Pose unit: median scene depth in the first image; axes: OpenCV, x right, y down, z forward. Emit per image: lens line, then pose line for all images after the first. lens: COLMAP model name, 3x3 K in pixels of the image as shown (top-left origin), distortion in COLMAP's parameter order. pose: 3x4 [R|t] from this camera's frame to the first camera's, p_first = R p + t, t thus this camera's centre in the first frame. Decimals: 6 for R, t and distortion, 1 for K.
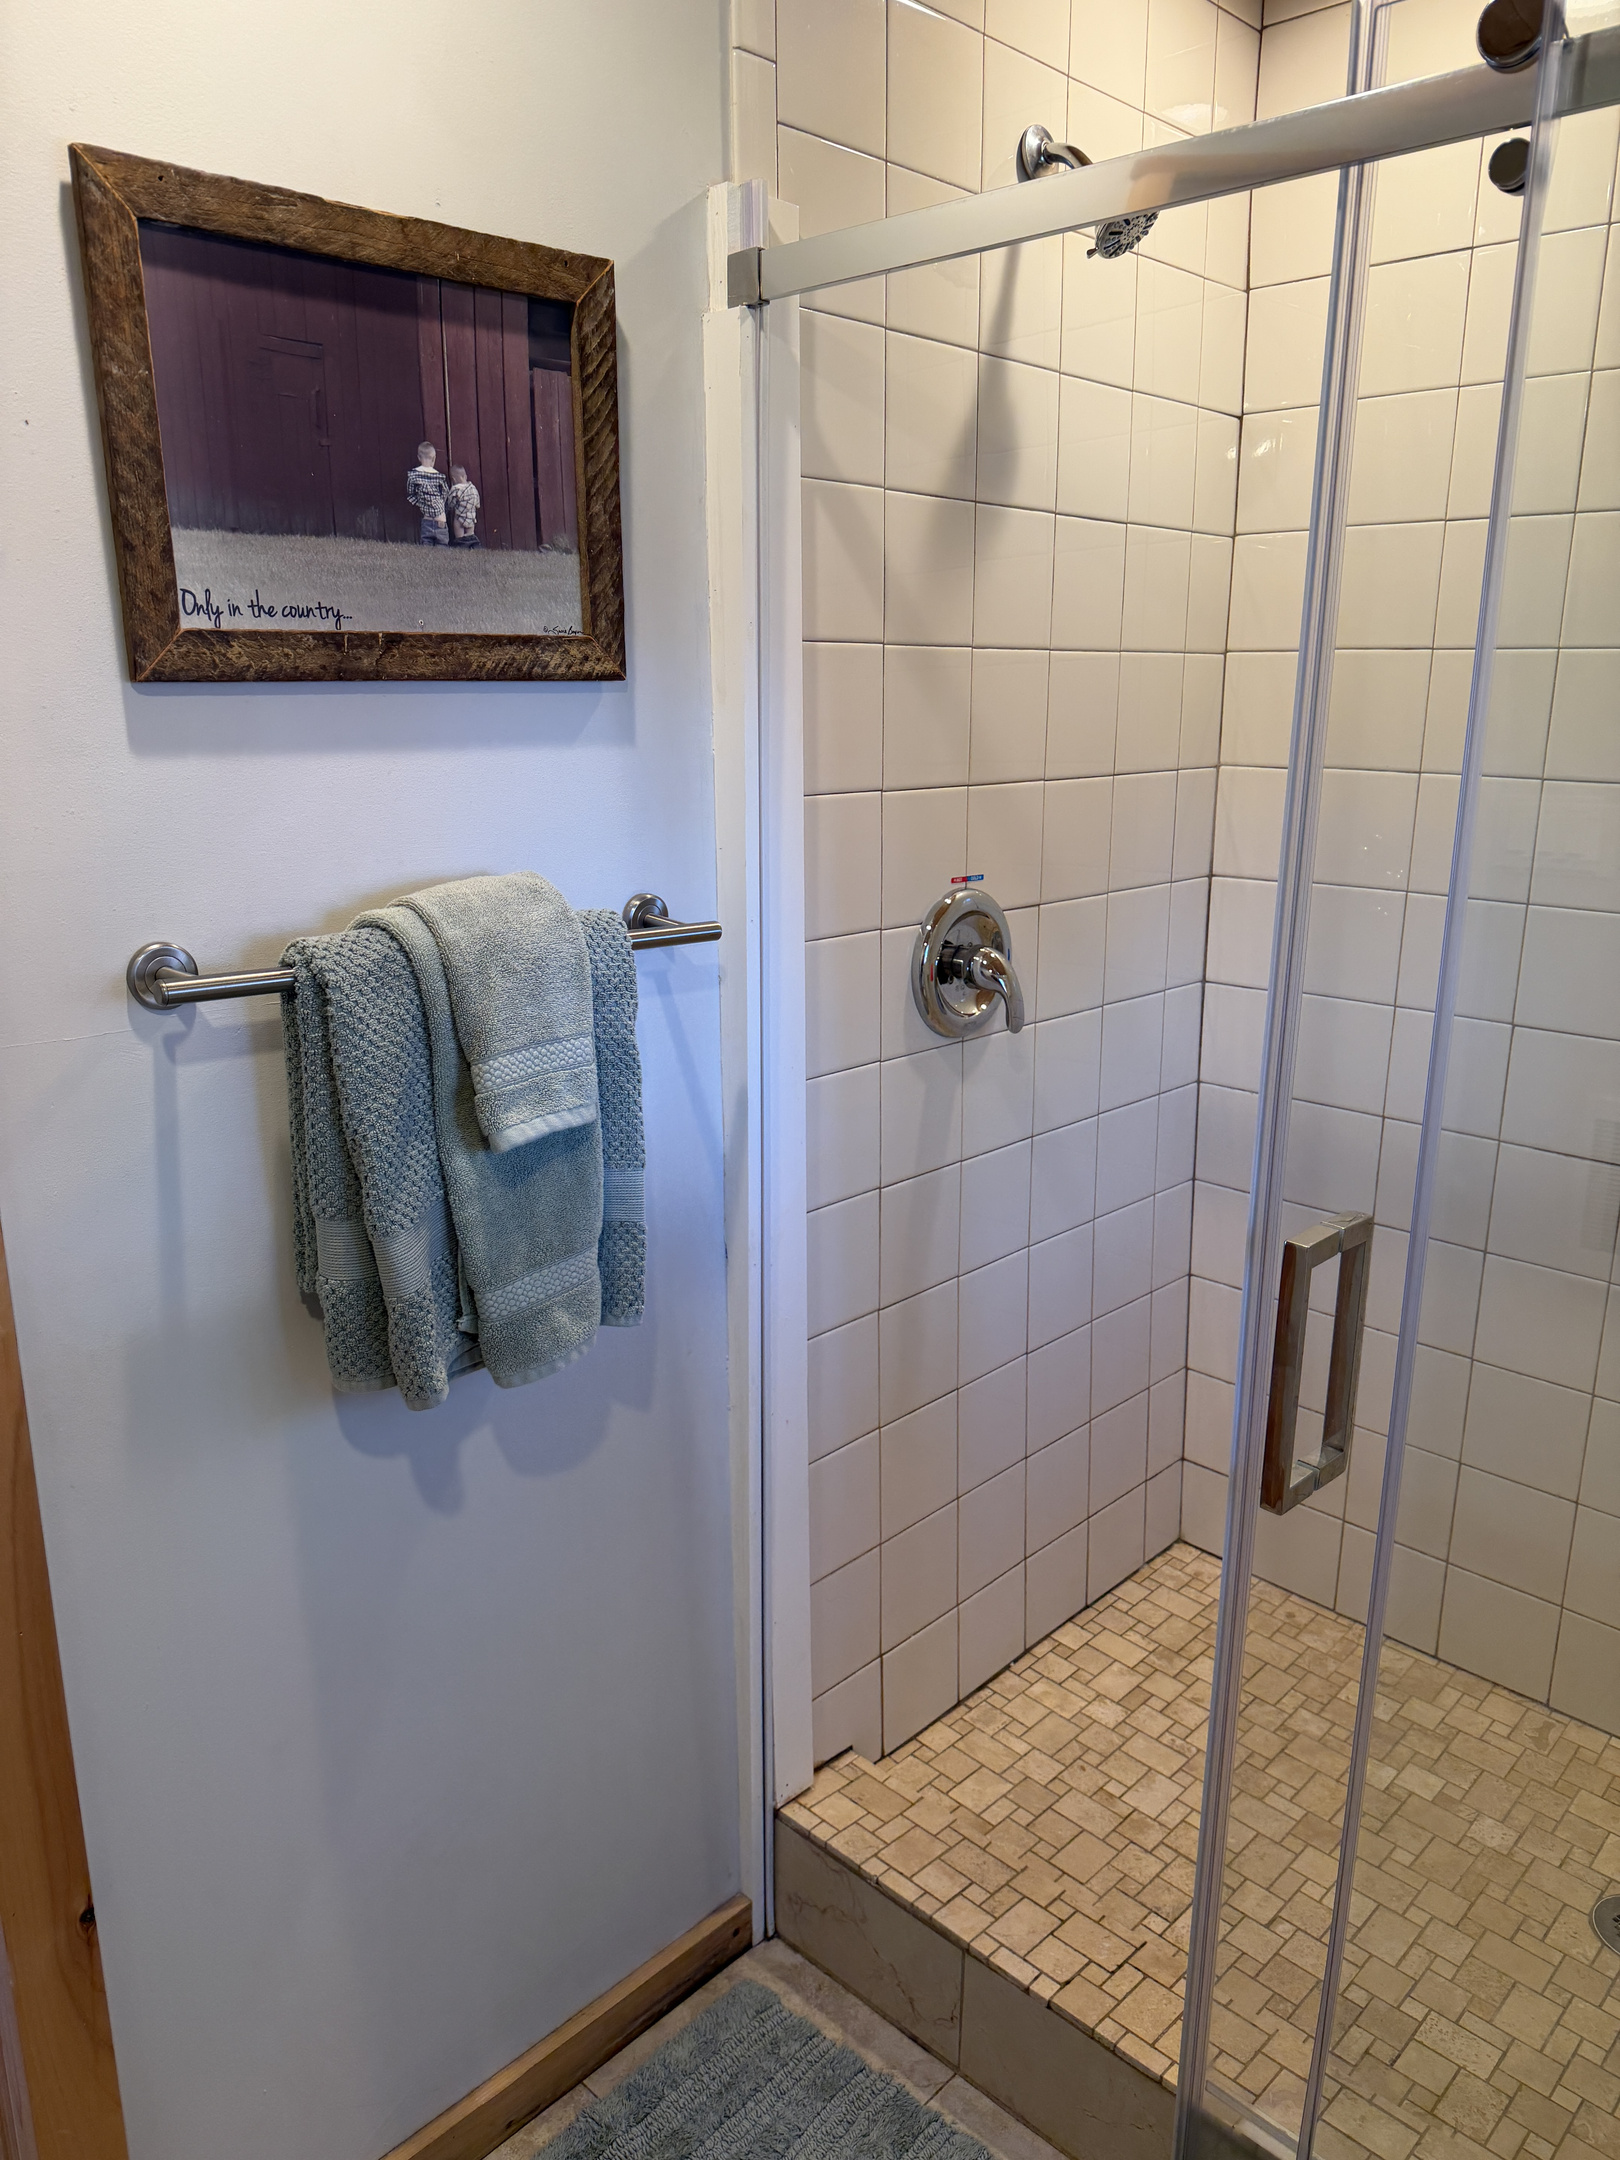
lens RADIAL K [[1514.5, 0, 810.0], [0, 1514.5, 1080.0], [0, 0, 1]] dist [0.108781, -0.142724]
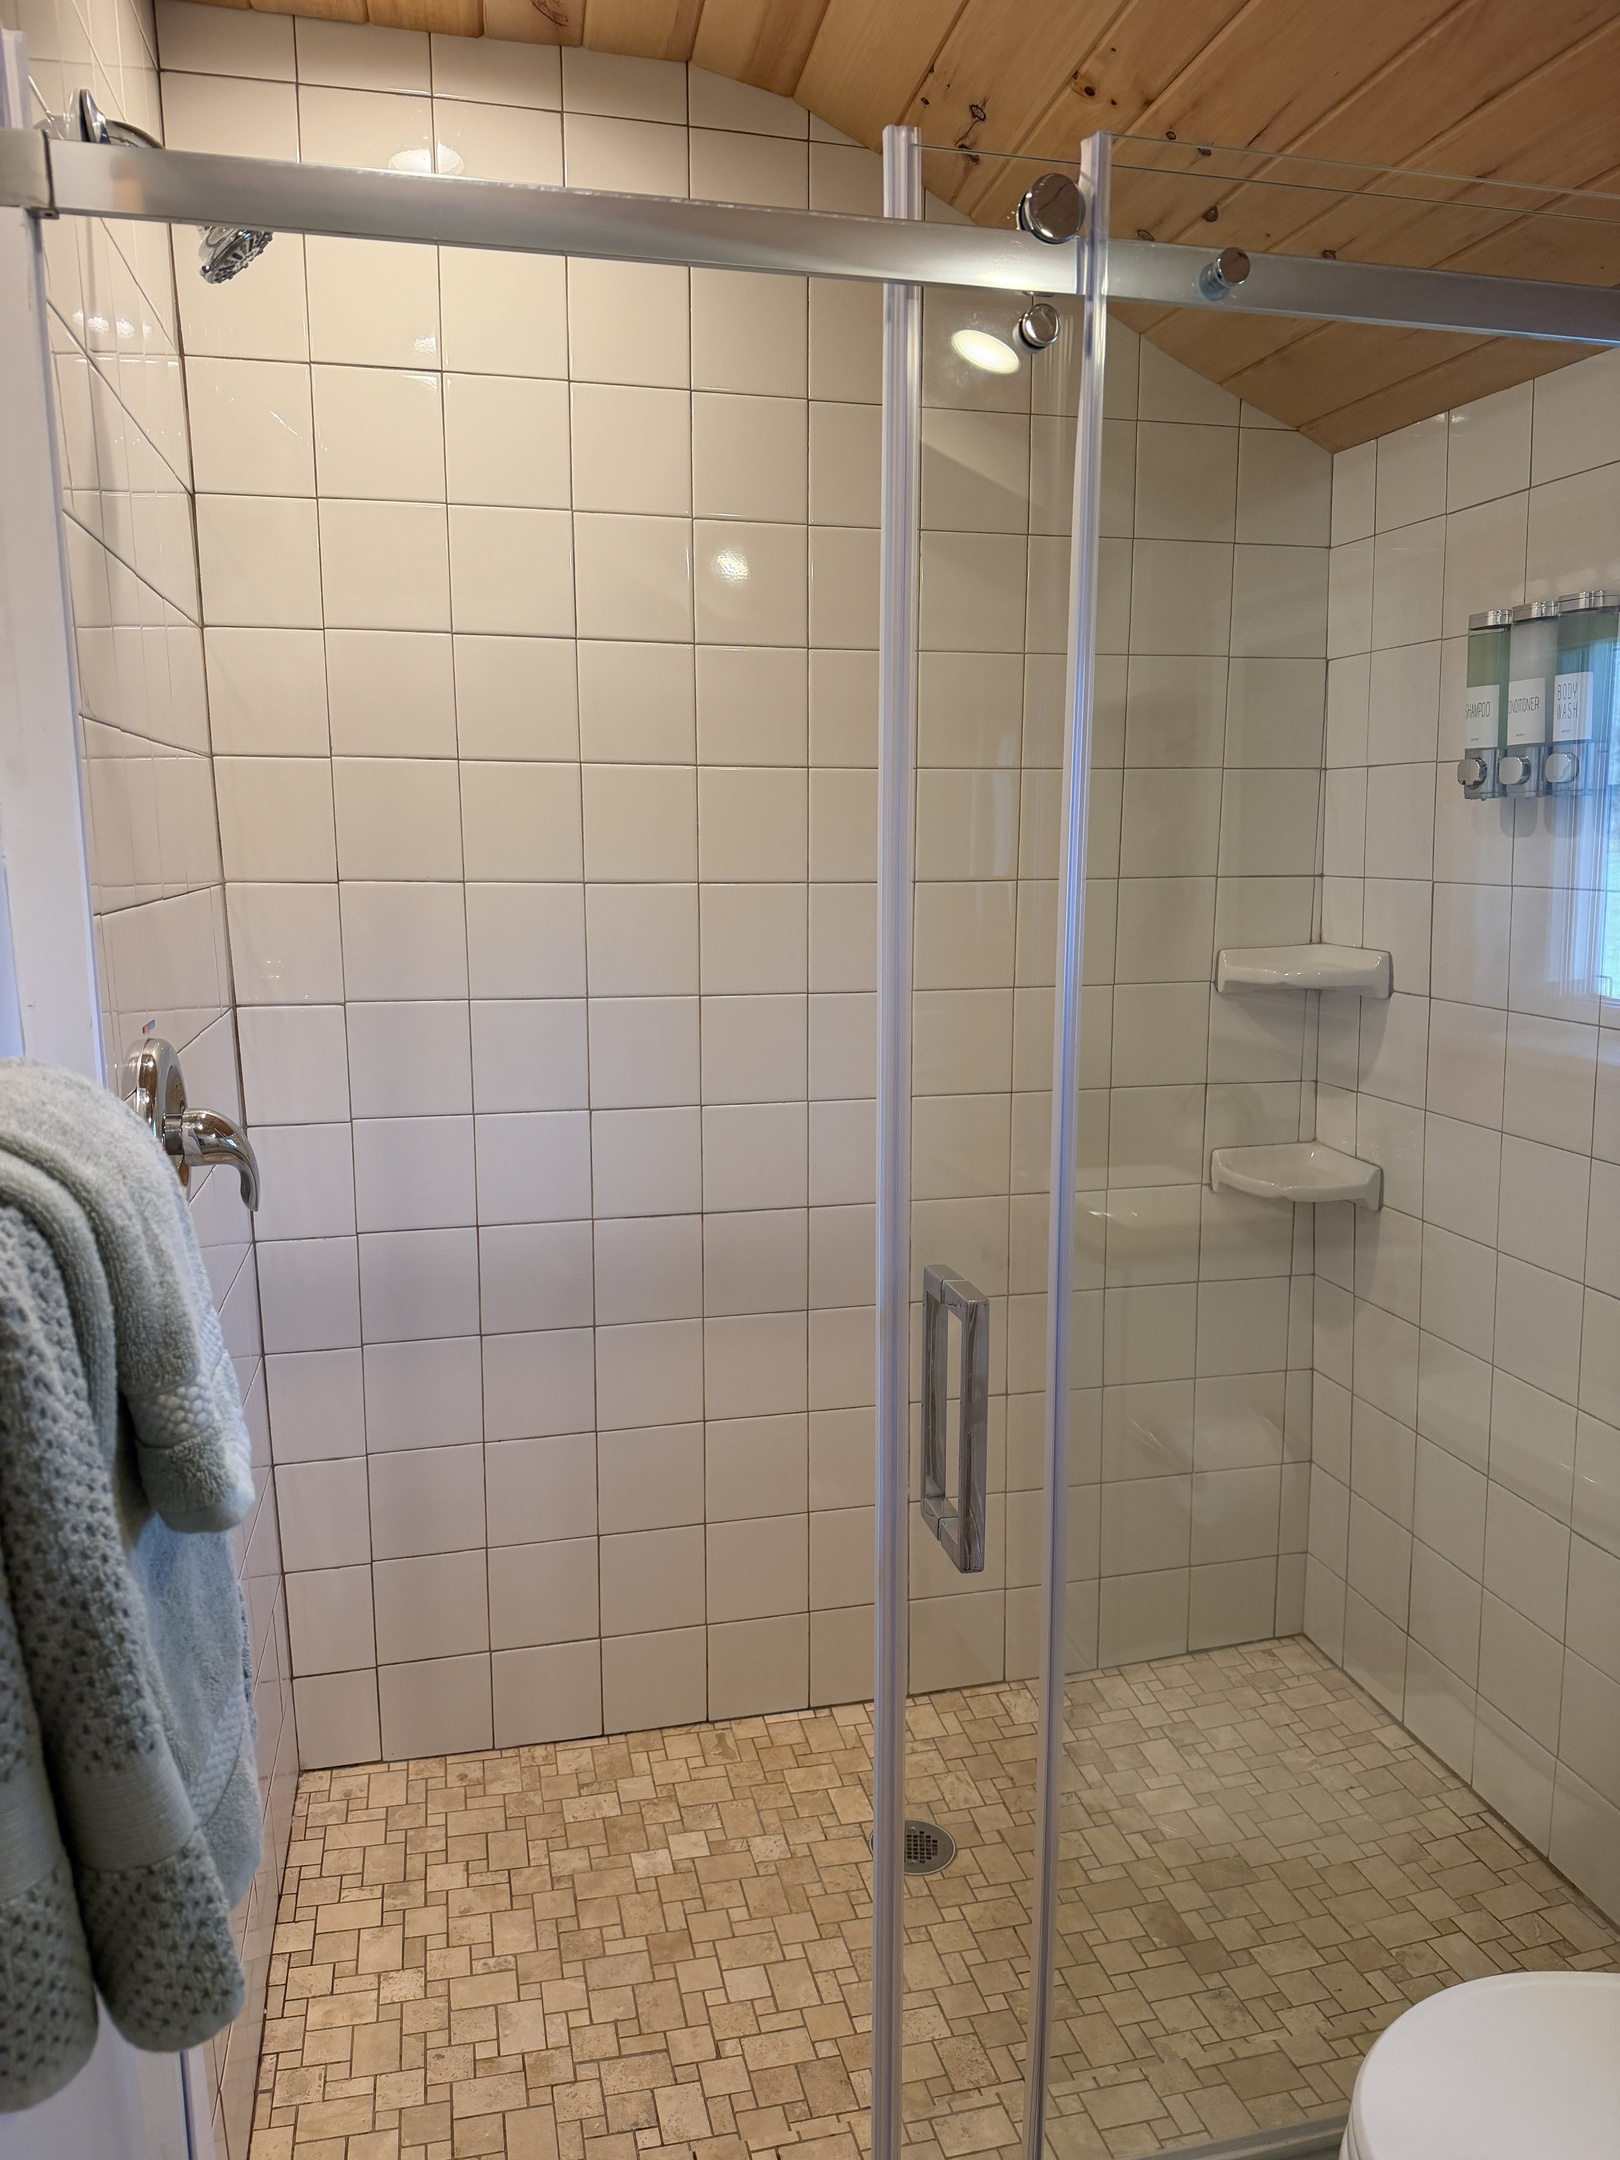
lens RADIAL K [[1523.7, 0, 823.7], [0, 1523.7, 1079.7], [0, 0, 1]] dist [0.002578, -0.030839]
pose [[0.529805, -0.141643, 0.836208, -0.311604], [0.211407, 0.976889, 0.031529, -0.050953], [-0.821349, 0.160076, 0.547505, 0.280938]]
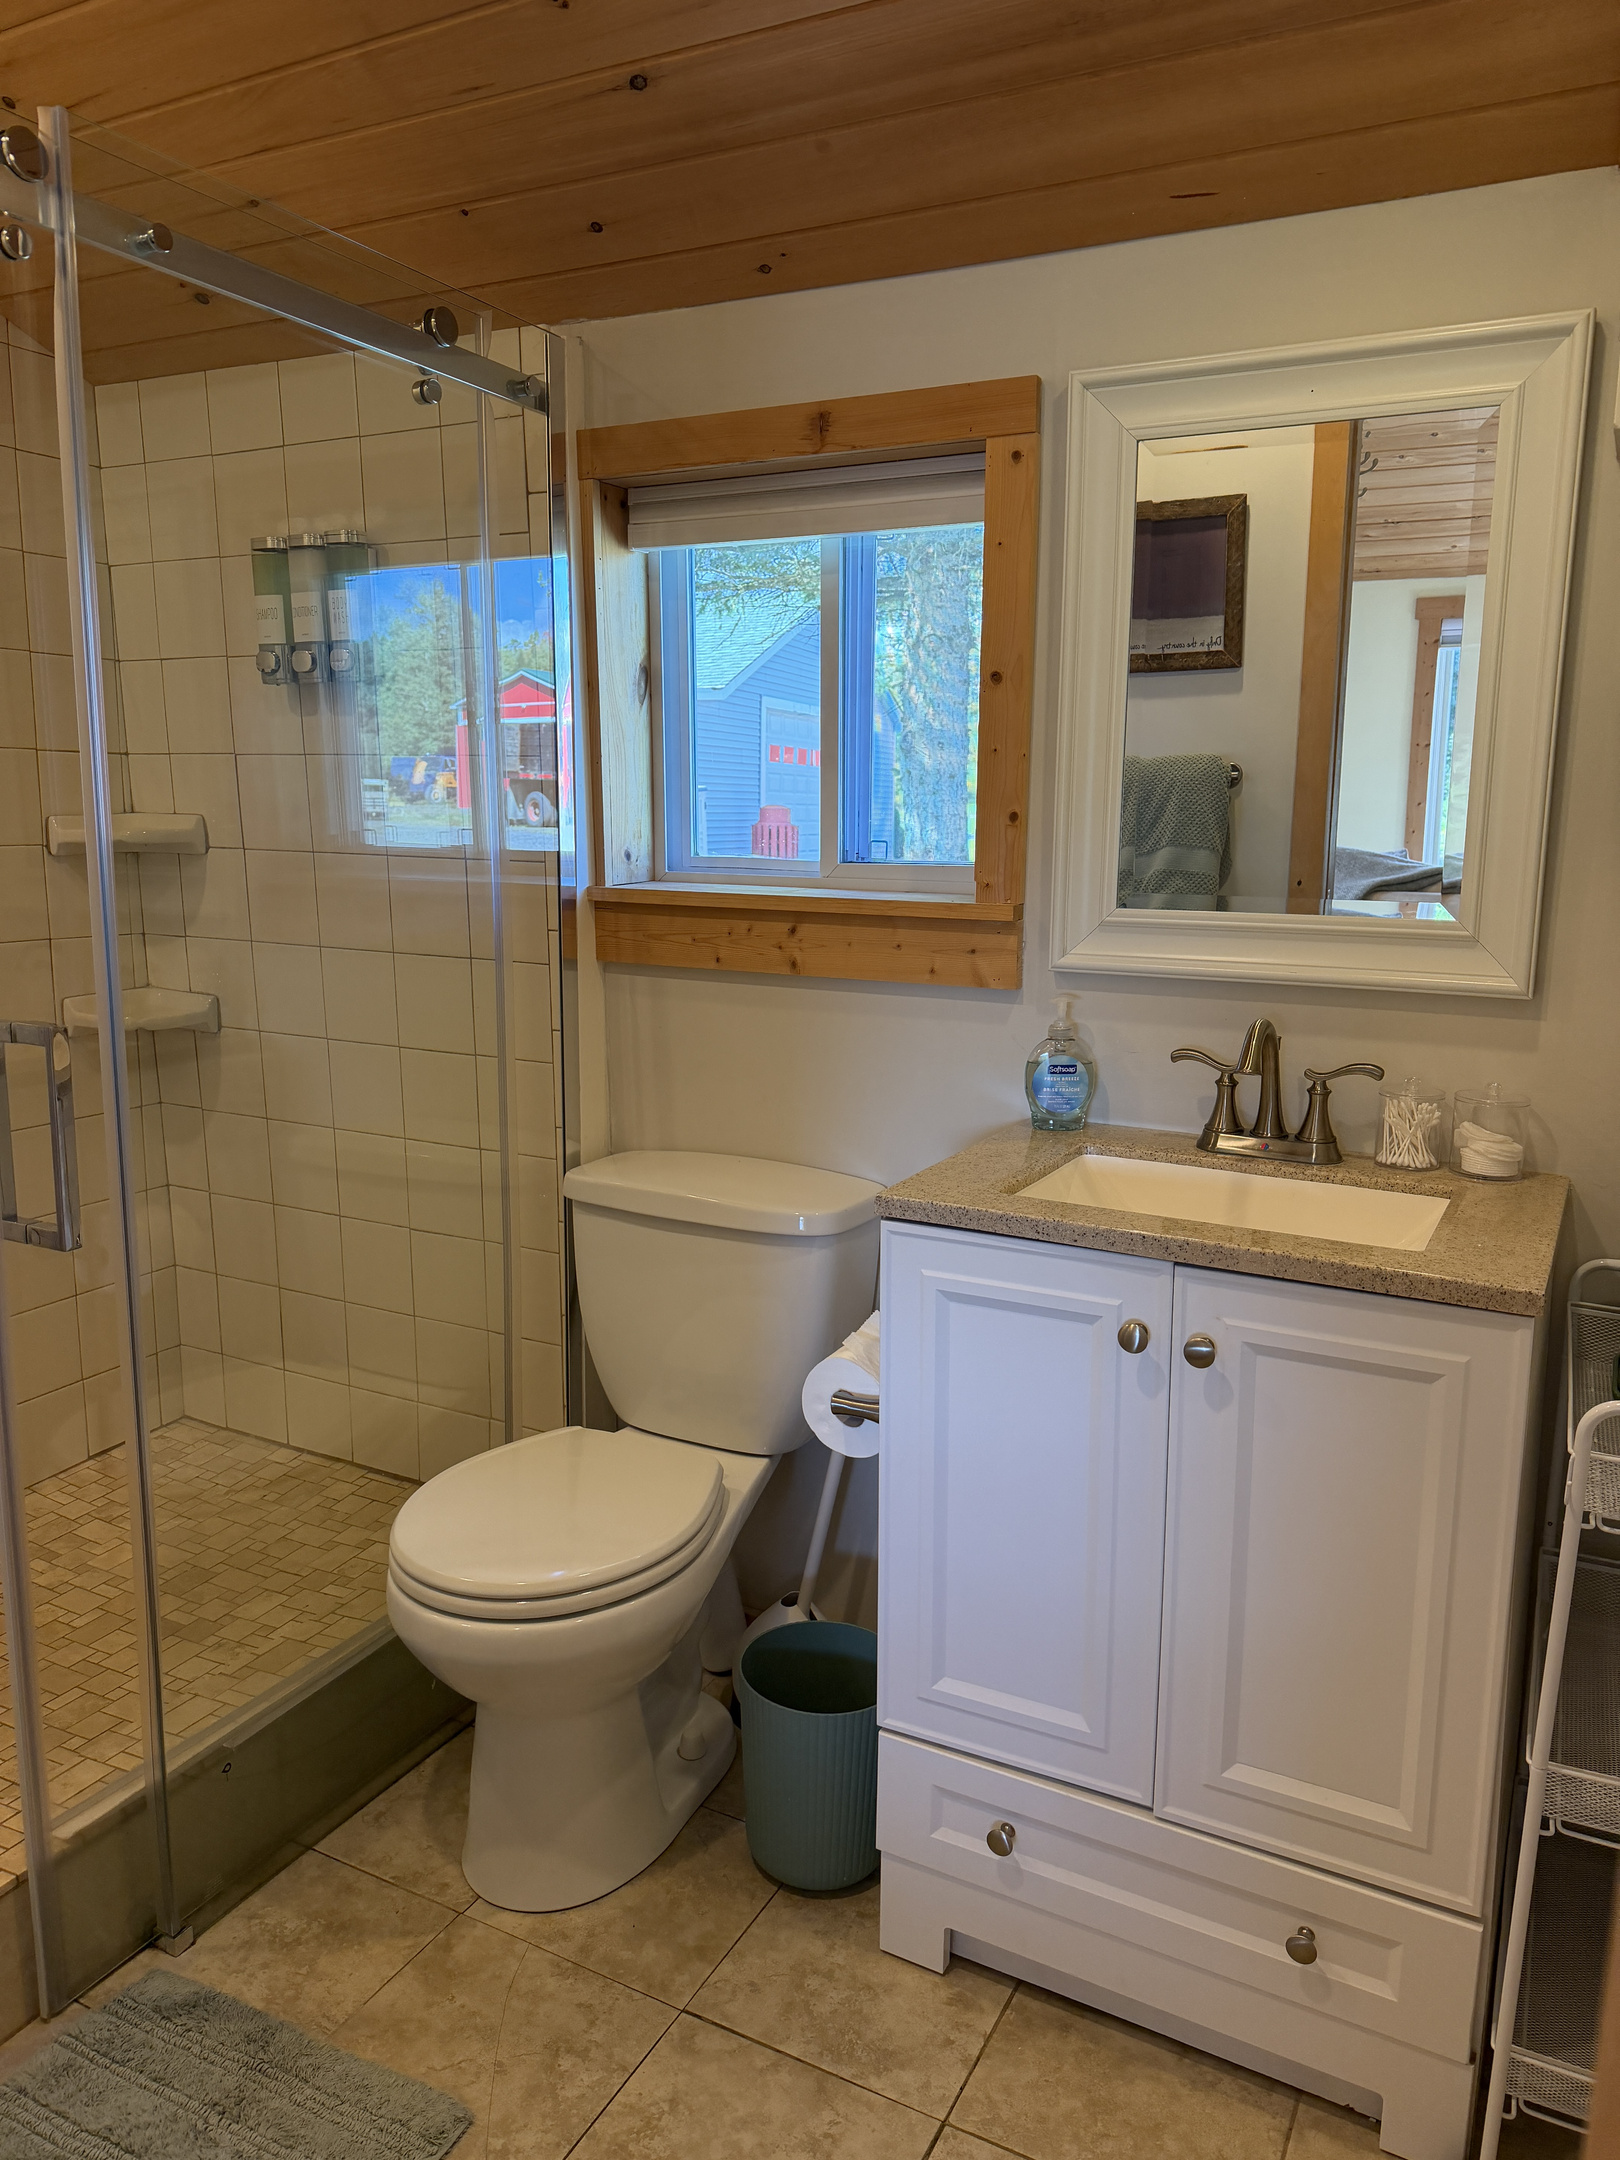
lens RADIAL K [[1514.5, 0, 810.0], [0, 1514.5, 1080.0], [0, 0, 1]] dist [0.108781, -0.142724]
pose [[-0.293284, -0.166297, 0.941451, -0.606258], [0.227591, 0.944299, 0.237700, -0.004632], [-0.928540, 0.283980, -0.239100, 0.410085]]
